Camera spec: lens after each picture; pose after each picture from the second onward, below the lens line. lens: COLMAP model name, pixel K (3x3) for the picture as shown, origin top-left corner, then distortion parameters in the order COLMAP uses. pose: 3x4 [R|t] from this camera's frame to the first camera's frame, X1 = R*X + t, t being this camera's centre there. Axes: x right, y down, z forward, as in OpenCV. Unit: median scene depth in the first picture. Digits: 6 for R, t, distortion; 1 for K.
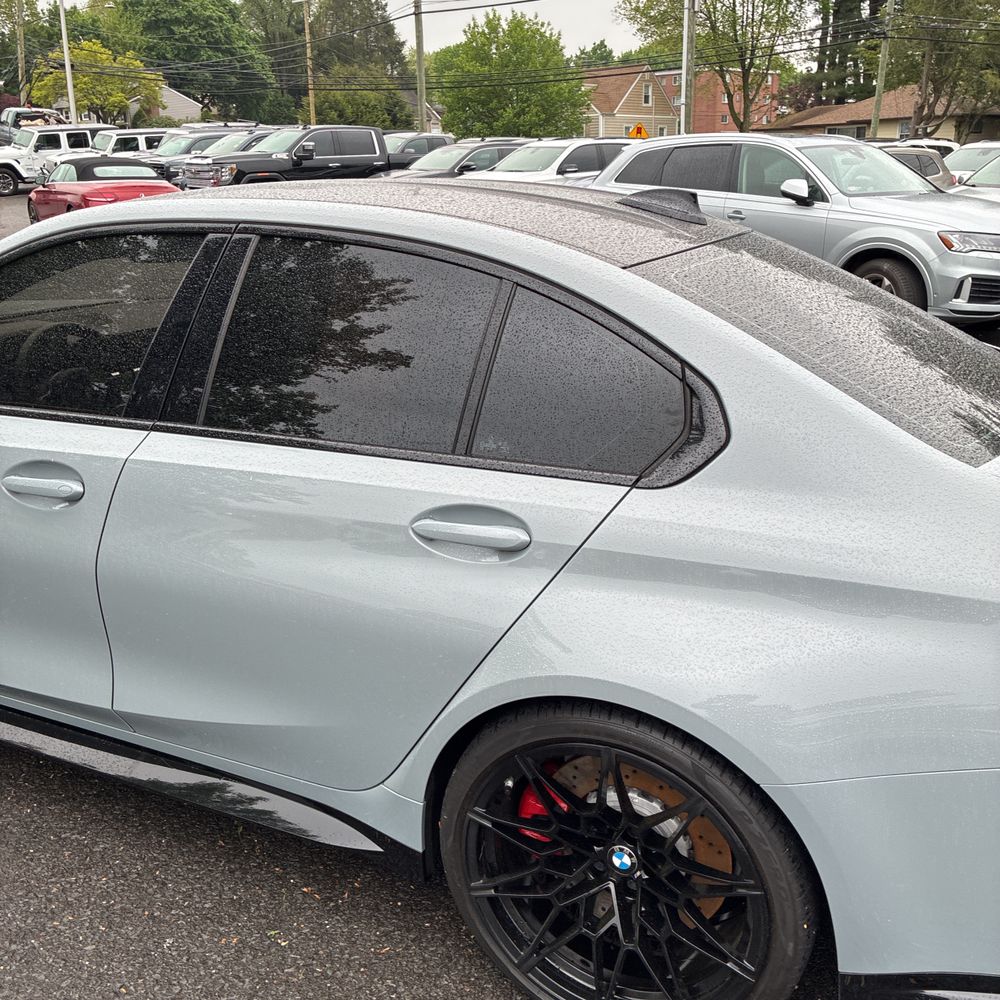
lens RADIAL K [[1025.2, 0, 500.0], [0, 1025.2, 500.0], [0, 0, 1]] dist [0.003070, 0.036953]
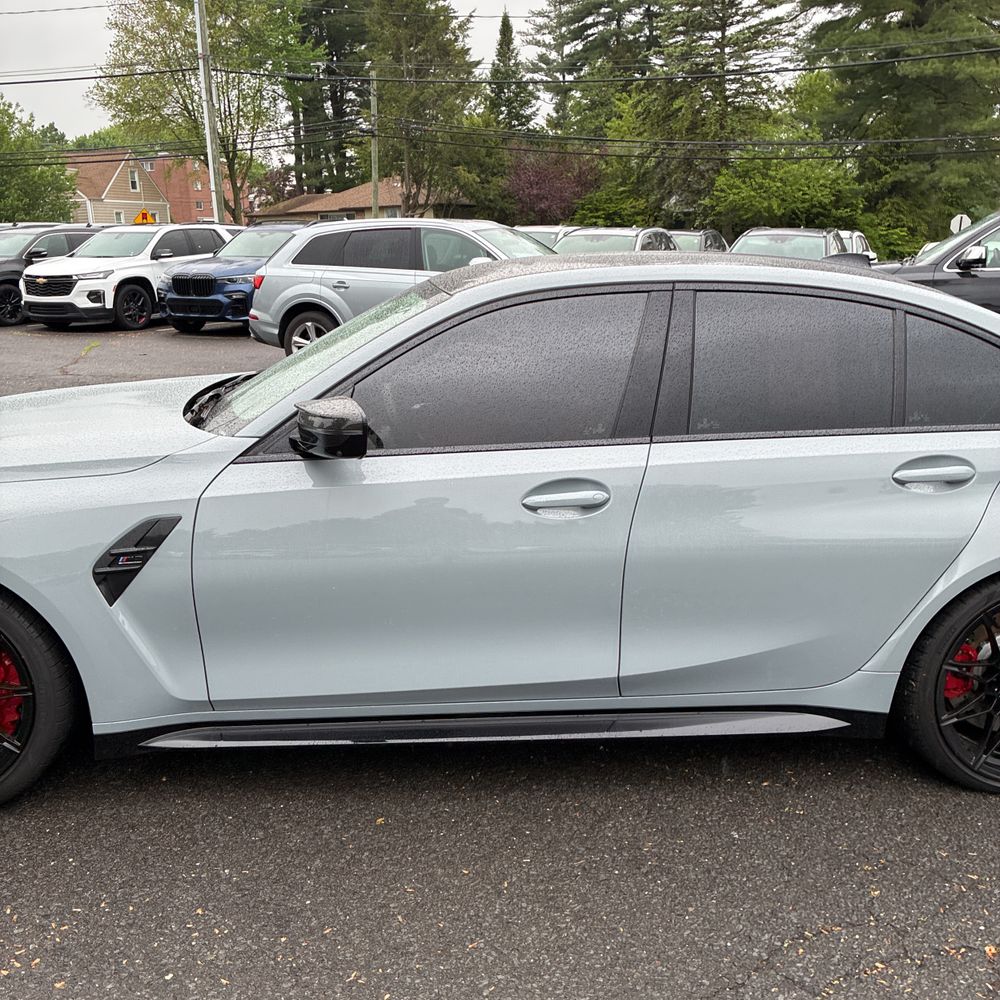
lens RADIAL K [[1025.2, 0, 500.0], [0, 1025.2, 500.0], [0, 0, 1]] dist [0.003070, 0.036953]
pose [[0.881857, -0.125773, 0.454433, -0.236581], [0.159862, 0.986438, -0.037207, 0.004345], [-0.443590, 0.105458, 0.890003, -0.010537]]
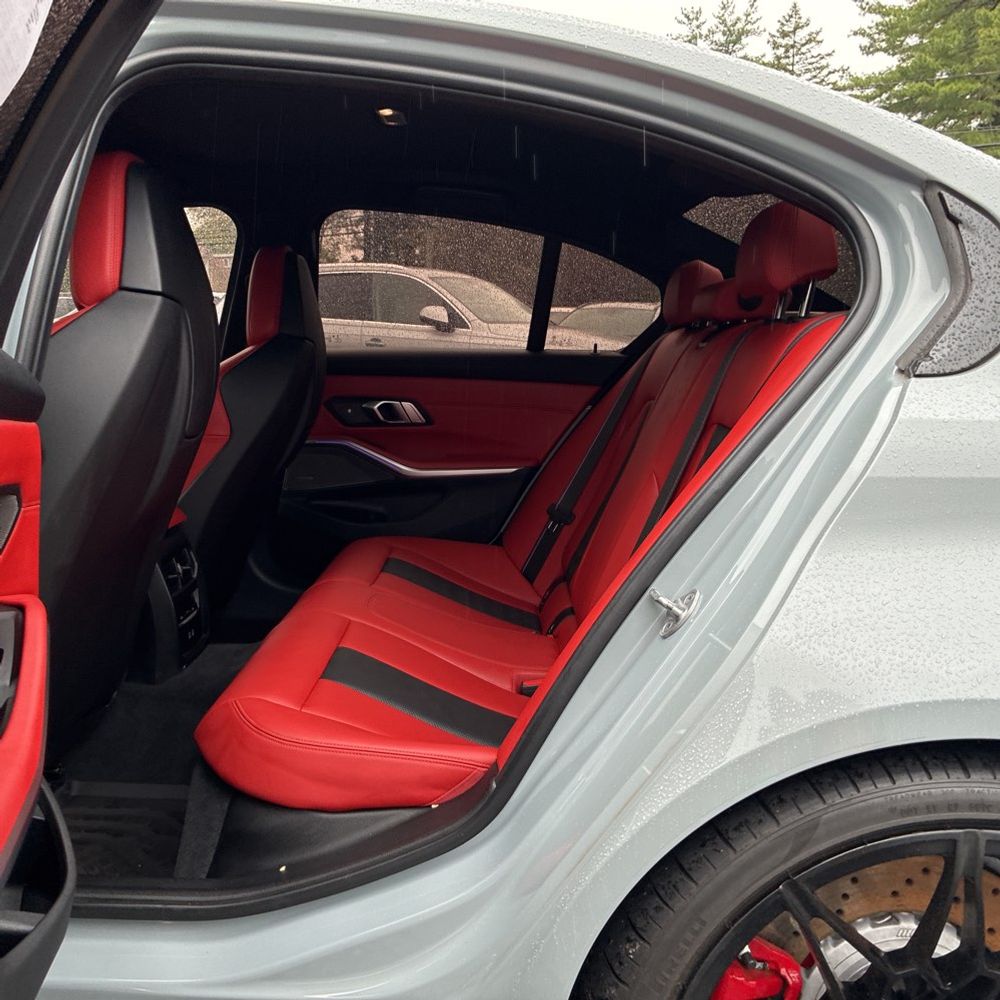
lens RADIAL K [[1025.2, 0, 500.0], [0, 1025.2, 500.0], [0, 0, 1]] dist [0.003070, 0.036953]
pose [[0.914225, -0.047942, 0.402362, -0.058727], [0.113865, 0.983361, -0.141548, 0.020345], [-0.388881, 0.175222, 0.904472, 0.099028]]
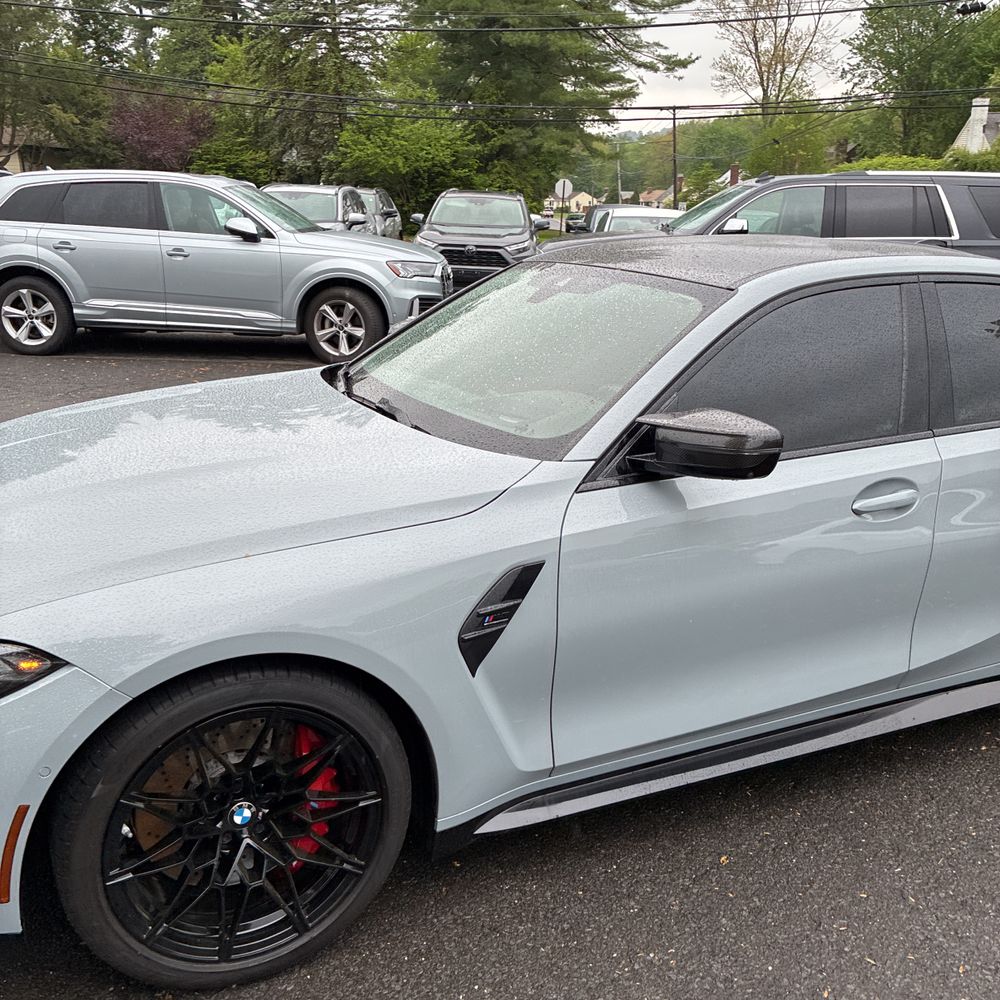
lens RADIAL K [[1017.2, 0, 500.0], [0, 1017.2, 500.0], [0, 0, 1]] dist [0.021879, 0.021788]
pose [[0.640890, -0.213027, 0.737482, -0.357303], [0.230446, 0.969802, 0.079871, -0.047487], [-0.732225, 0.118761, 0.670628, 0.118925]]
